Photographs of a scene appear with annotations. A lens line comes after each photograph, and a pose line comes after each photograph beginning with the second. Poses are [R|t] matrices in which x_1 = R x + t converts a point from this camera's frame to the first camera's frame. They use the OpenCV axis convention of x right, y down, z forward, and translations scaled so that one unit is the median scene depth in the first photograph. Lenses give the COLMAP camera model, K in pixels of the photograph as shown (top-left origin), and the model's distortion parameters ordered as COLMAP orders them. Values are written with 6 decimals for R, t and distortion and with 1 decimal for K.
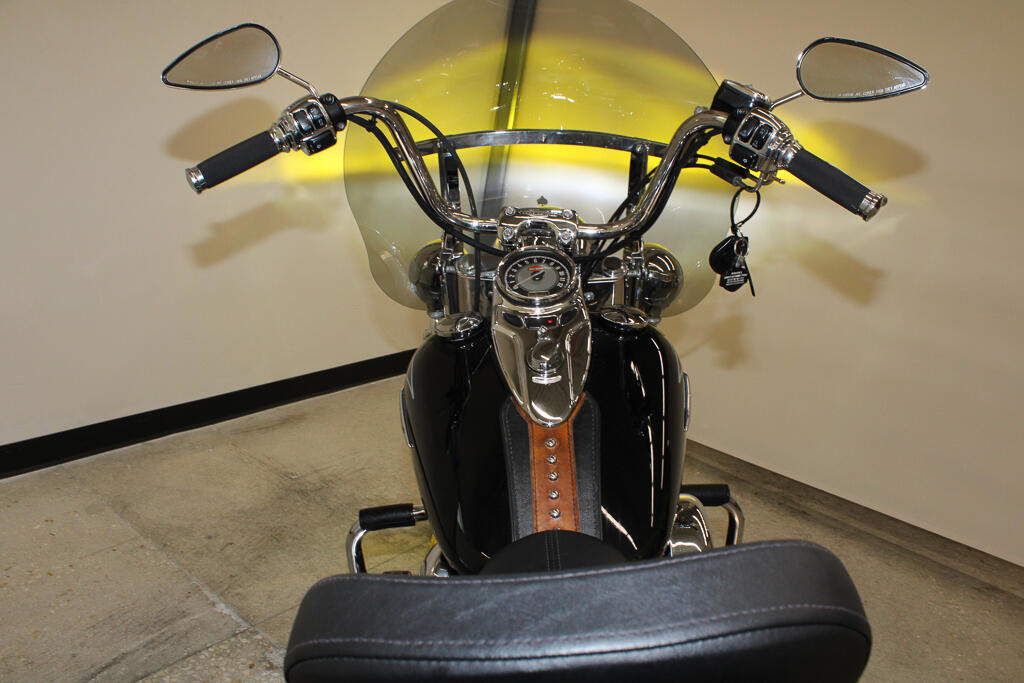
lens RADIAL K [[868.3, 0, 518.1], [0, 868.3, 344.1], [0, 0, 1]] dist [-0.163886, 0.166691]
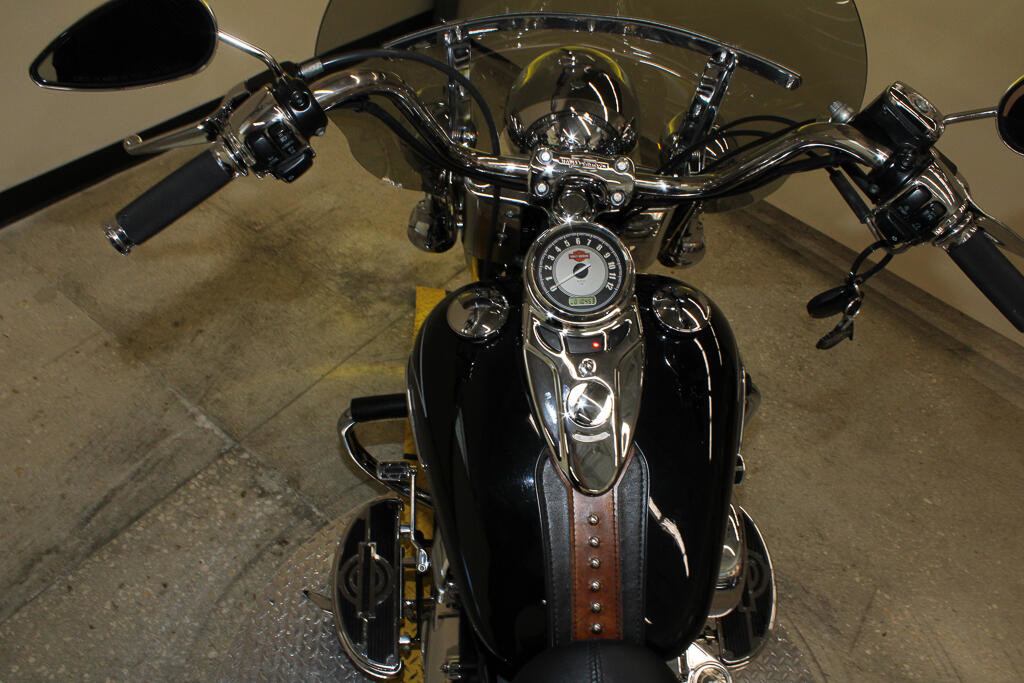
lens RADIAL K [[863.1, 0, 512.0], [0, 863.1, 341.5], [0, 0, 1]] dist [-0.165780, 0.162270]
pose [[0.998409, 0.014476, 0.054491, -0.052766], [-0.039571, 0.868366, 0.494343, -0.262076], [-0.040162, -0.495713, 0.867557, 0.194057]]
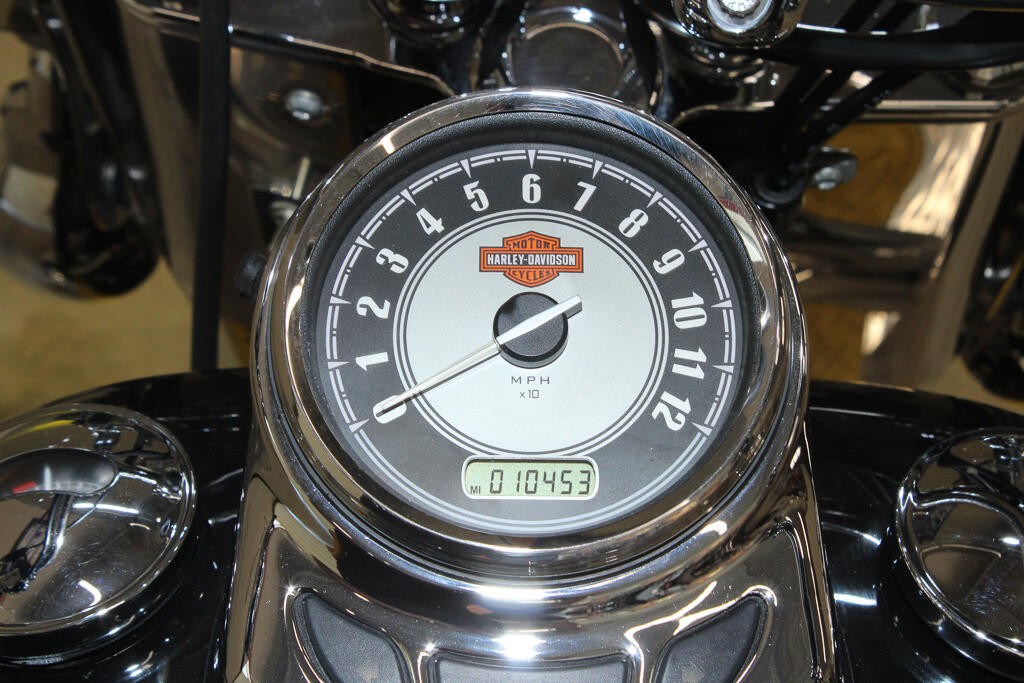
lens RADIAL K [[2418.5, 0, 512.0], [0, 2418.5, 341.5], [0, 0, 1]] dist [0.000262, 0.027203]
pose [[0.997671, 0.067404, 0.010452, 0.008940], [-0.066395, 0.924546, 0.375243, -0.156443], [0.015630, -0.375063, 0.926868, 0.384333]]
